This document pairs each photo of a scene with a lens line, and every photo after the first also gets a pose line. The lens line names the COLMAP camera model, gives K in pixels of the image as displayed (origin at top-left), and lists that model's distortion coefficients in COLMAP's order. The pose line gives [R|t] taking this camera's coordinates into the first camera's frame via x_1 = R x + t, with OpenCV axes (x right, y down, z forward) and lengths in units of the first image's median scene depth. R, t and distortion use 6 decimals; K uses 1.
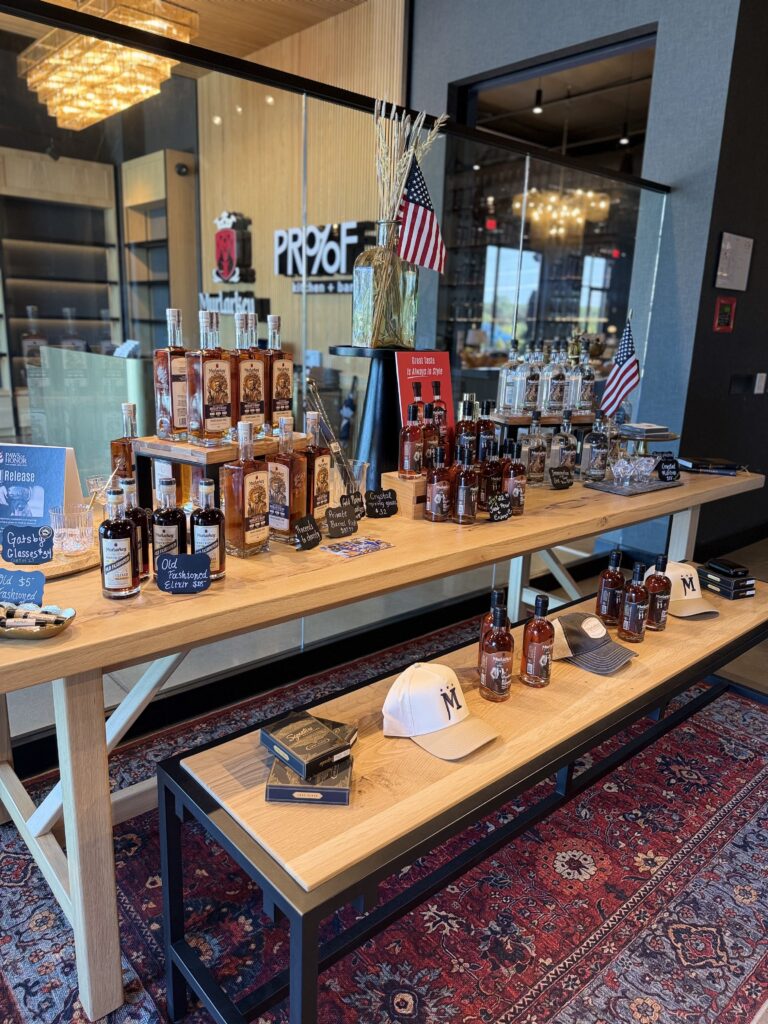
lens RADIAL K [[726.2, 0, 384.0], [0, 726.2, 512.0], [0, 0, 1]] dist [0.000190, -0.000225]
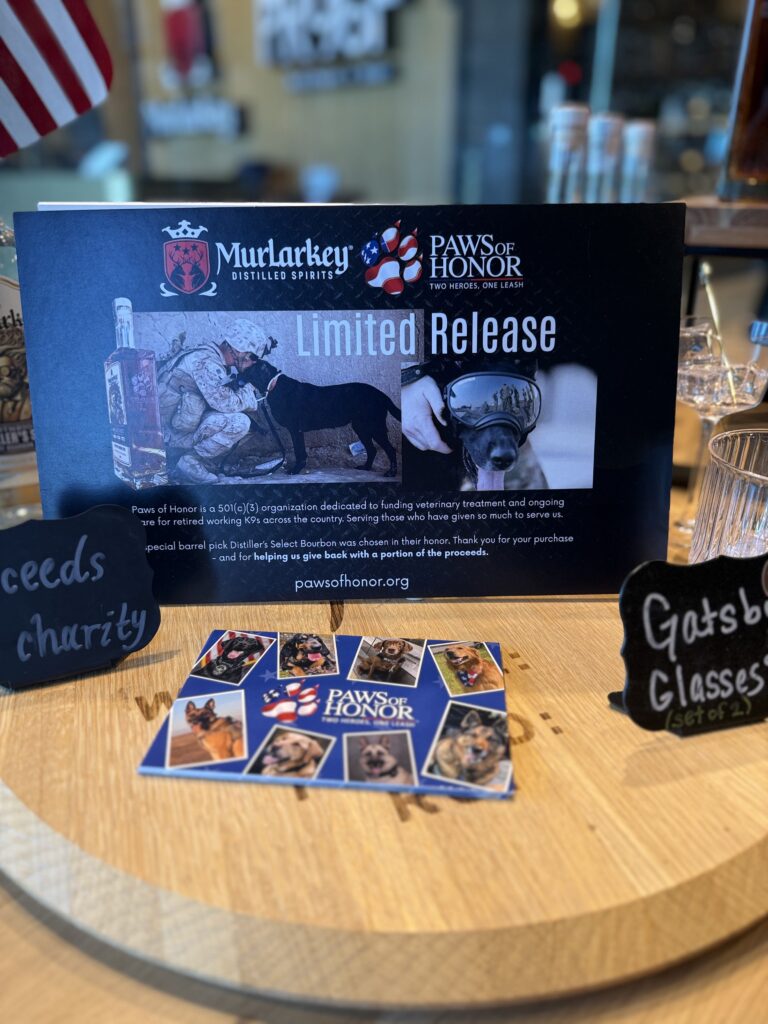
lens RADIAL K [[726.2, 0, 384.0], [0, 726.2, 512.0], [0, 0, 1]] dist [0.000190, -0.000225]
pose [[0.990841, -0.085422, 0.104585, -0.569900], [0.065305, 0.981022, 0.182566, -0.036700], [-0.118195, -0.174064, 0.977615, 0.751366]]
